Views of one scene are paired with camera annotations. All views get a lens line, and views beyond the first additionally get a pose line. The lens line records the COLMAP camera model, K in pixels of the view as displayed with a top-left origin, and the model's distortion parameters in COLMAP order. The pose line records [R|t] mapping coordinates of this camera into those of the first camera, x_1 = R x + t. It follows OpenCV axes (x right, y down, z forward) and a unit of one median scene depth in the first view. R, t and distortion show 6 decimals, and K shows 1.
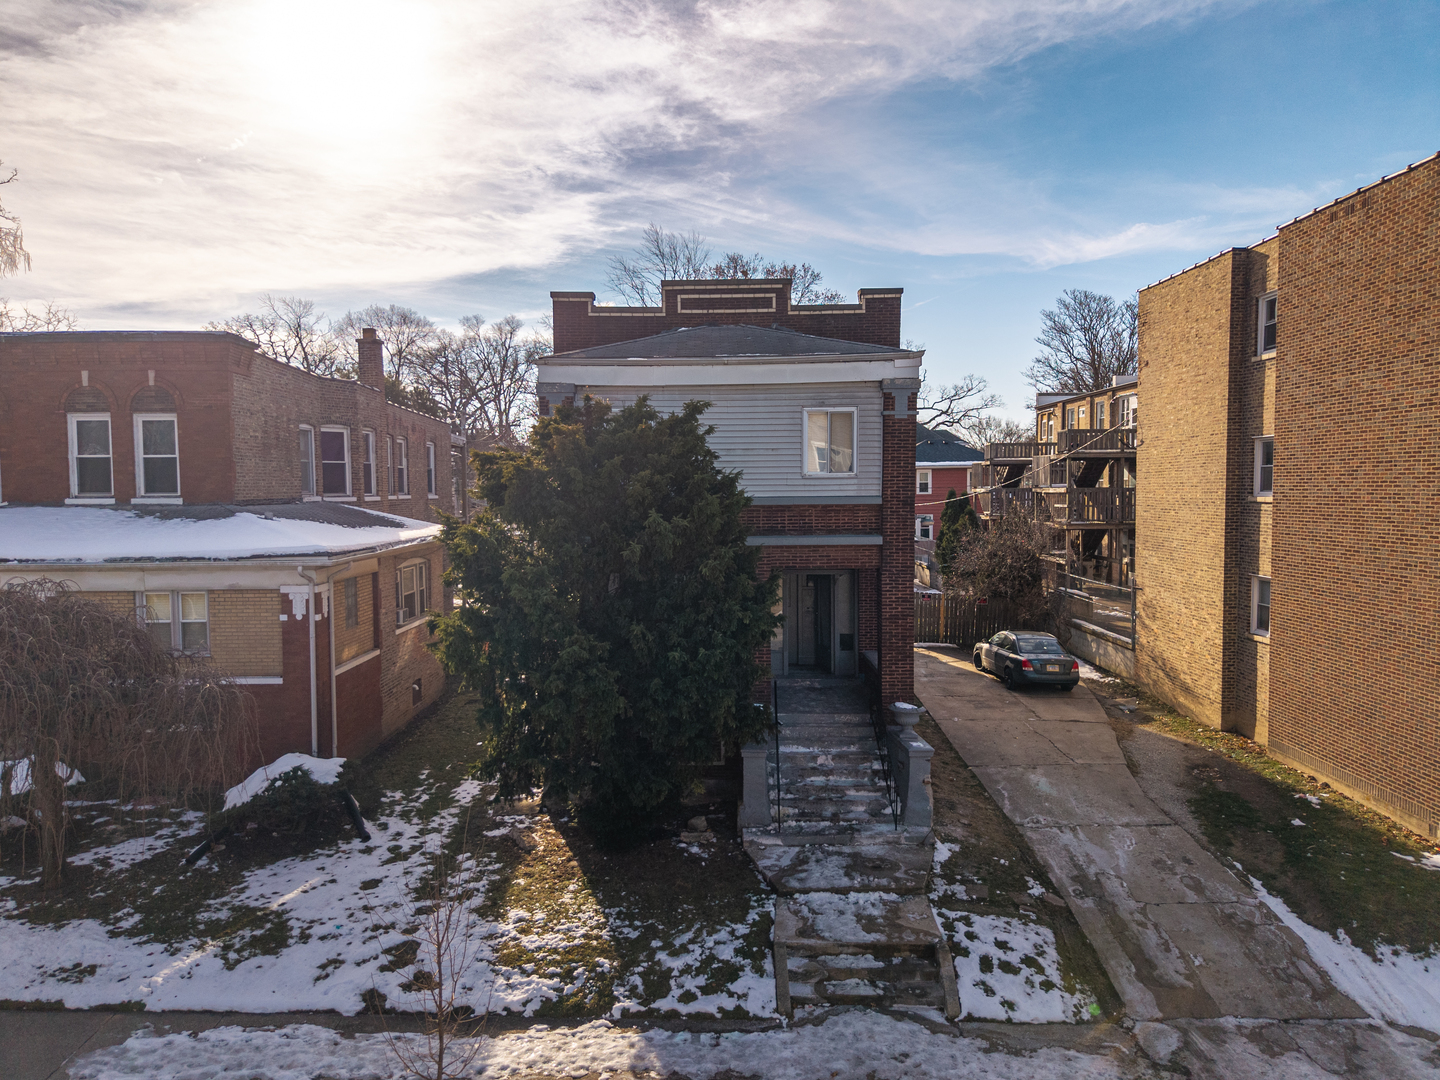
lens RADIAL K [[971.7, 0, 717.3], [0, 971.7, 540.8], [0, 0, 1]] dist [0.006534, -0.005329]
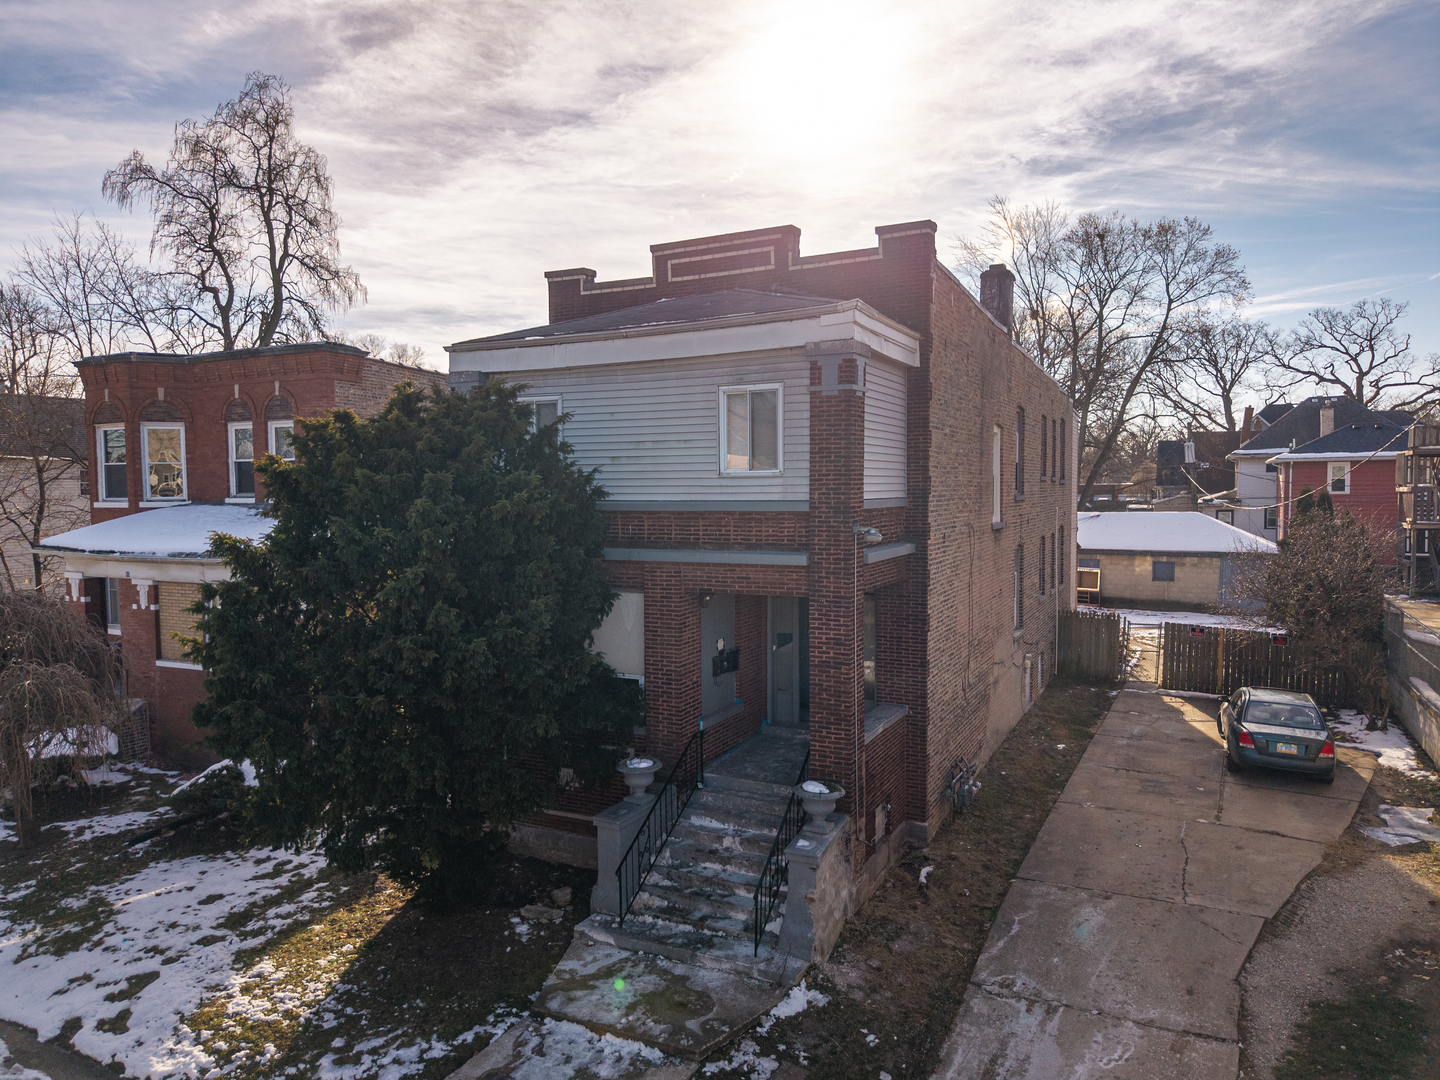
lens RADIAL K [[971.7, 0, 717.3], [0, 971.7, 540.8], [0, 0, 1]] dist [0.006534, -0.005329]
pose [[0.893787, 0.024349, -0.447831, 0.519103], [-0.023133, 0.999699, 0.008184, -0.023375], [0.447896, 0.003045, 0.894081, 0.357827]]
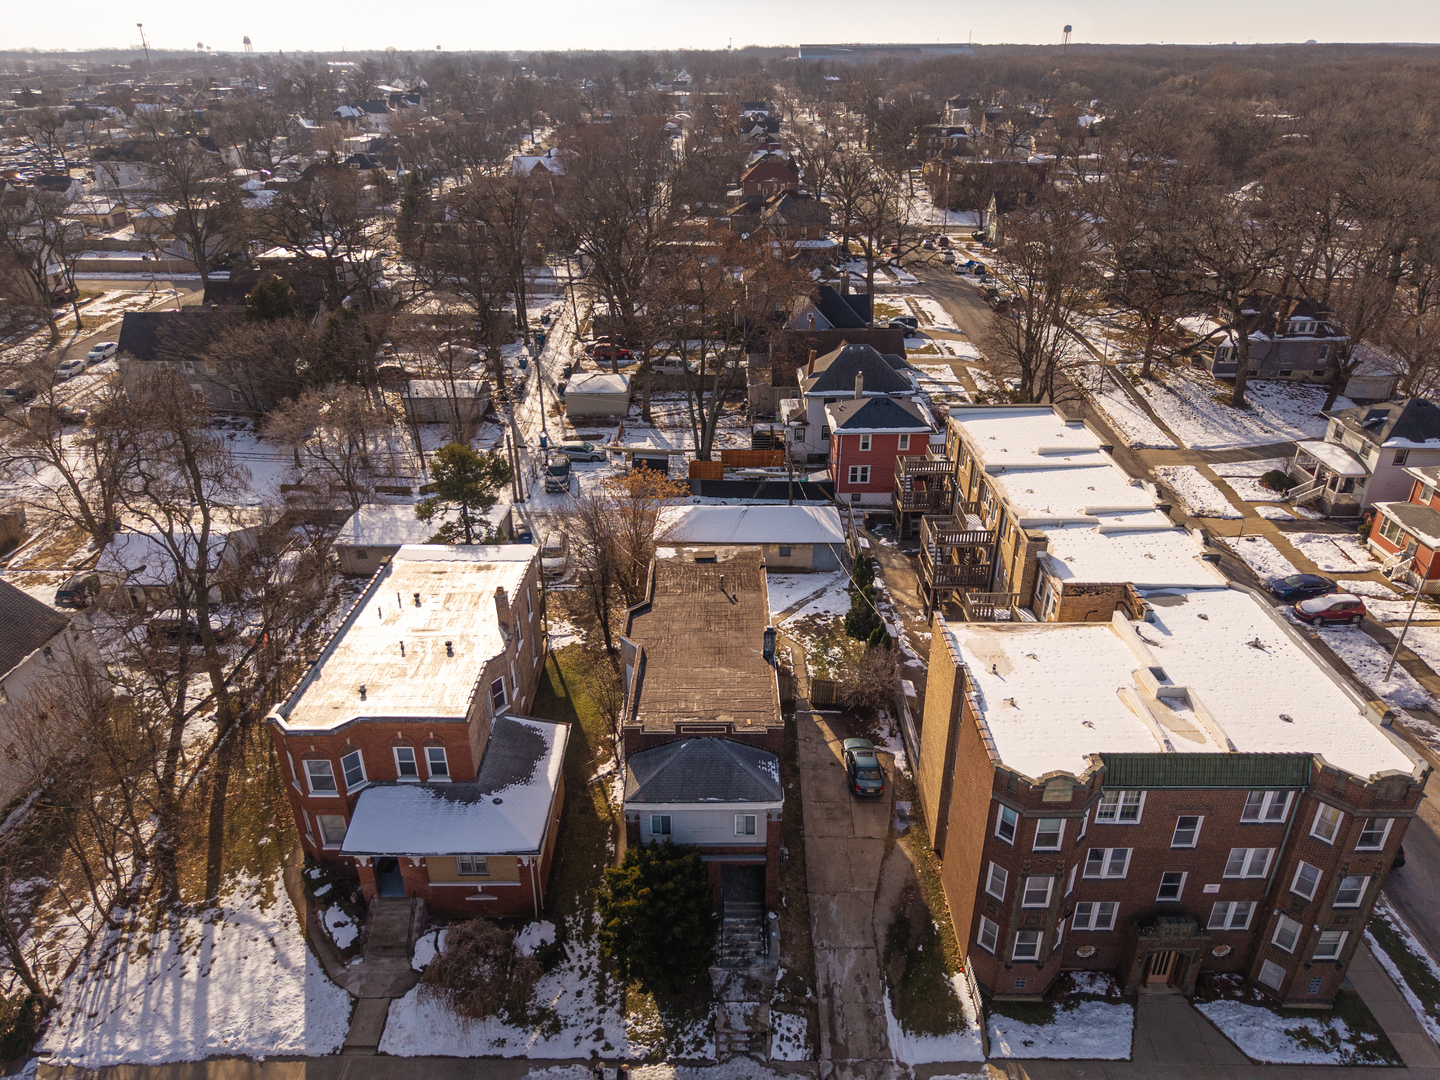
lens RADIAL K [[971.7, 0, 717.3], [0, 971.7, 540.8], [0, 0, 1]] dist [0.006534, -0.005329]
pose [[1.000000, 0.000570, 0.000754, 0.052409], [-0.000826, 0.914872, 0.403742, -2.052554], [-0.000459, -0.403743, 0.914873, -1.107070]]
